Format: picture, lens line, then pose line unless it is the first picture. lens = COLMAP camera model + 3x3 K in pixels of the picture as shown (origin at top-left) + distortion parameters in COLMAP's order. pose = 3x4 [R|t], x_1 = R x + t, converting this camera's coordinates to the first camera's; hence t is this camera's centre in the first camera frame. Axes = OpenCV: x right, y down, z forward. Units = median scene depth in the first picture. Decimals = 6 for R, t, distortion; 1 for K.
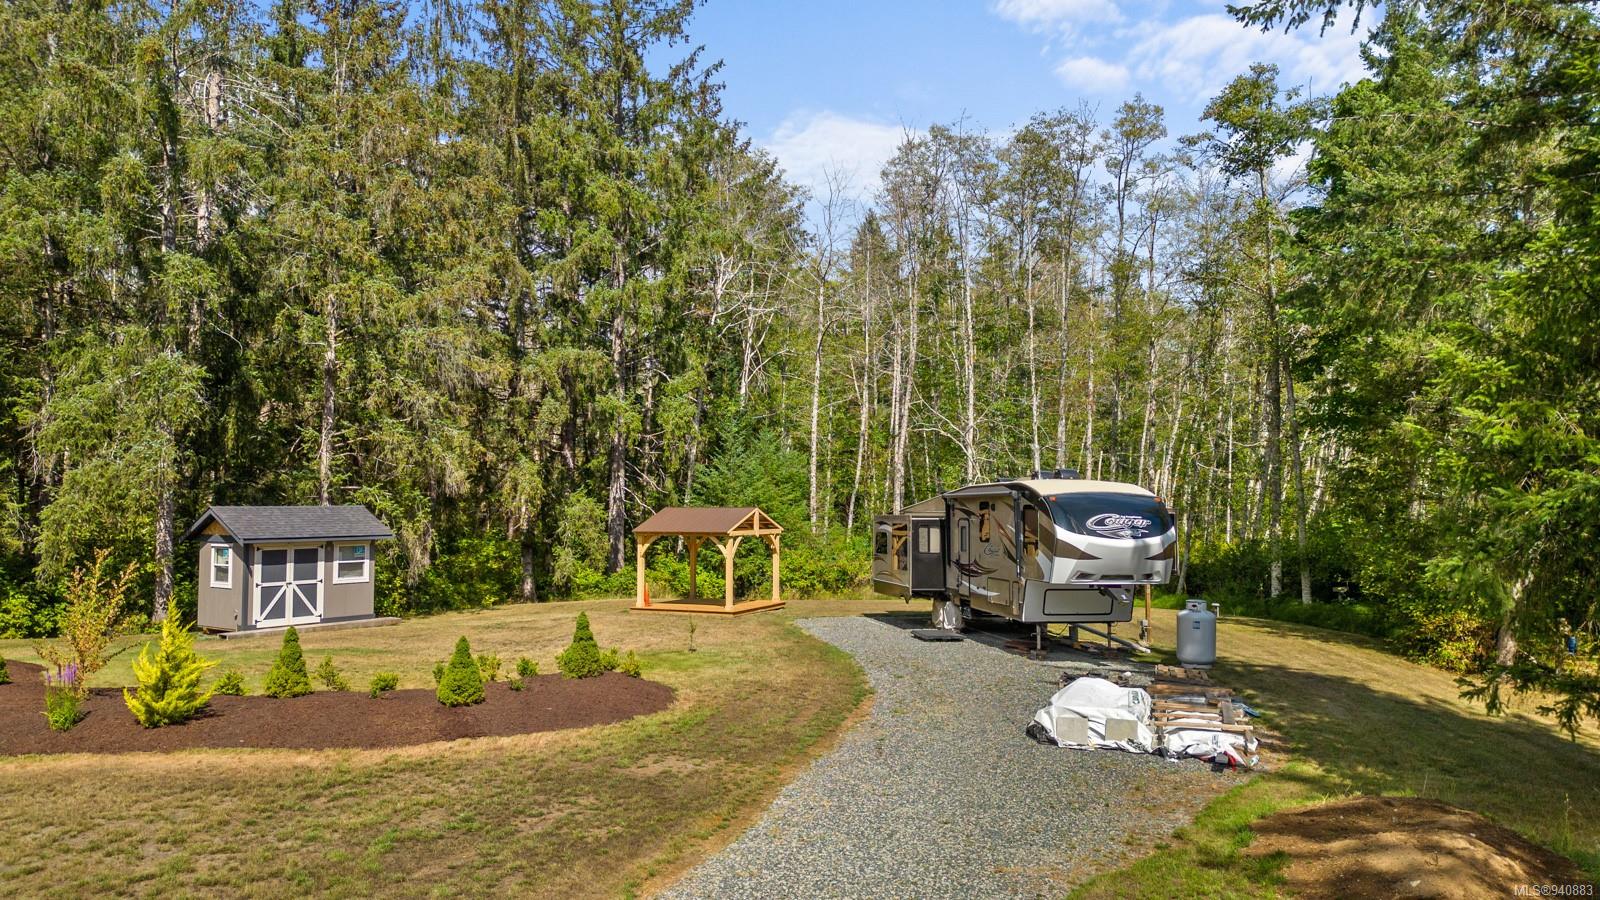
lens RADIAL K [[1118.5, 0, 800.0], [0, 1118.5, 450.0], [0, 0, 1]] dist [0.082695, -0.087429]
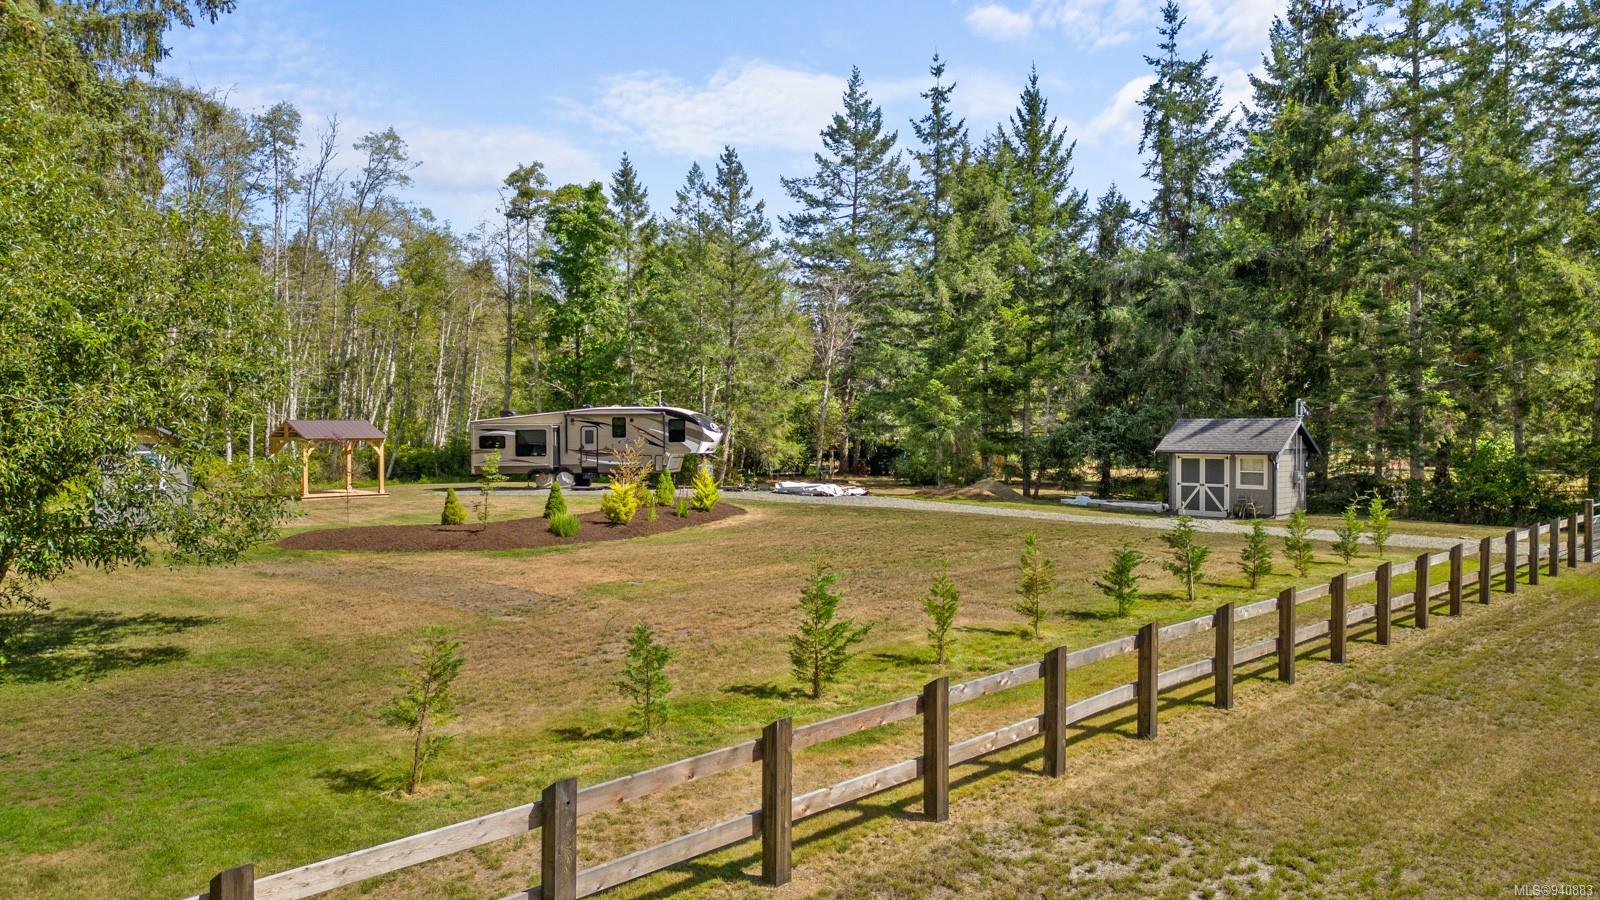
lens RADIAL K [[1106.7, 0, 834.9], [0, 1106.7, 483.0], [0, 0, 1]] dist [0.077665, -0.201153]
pose [[0.330648, -0.051679, 0.942338, -1.258069], [-0.045900, 0.996437, 0.070751, 0.004373], [-0.942637, -0.066647, 0.327098, -0.003424]]
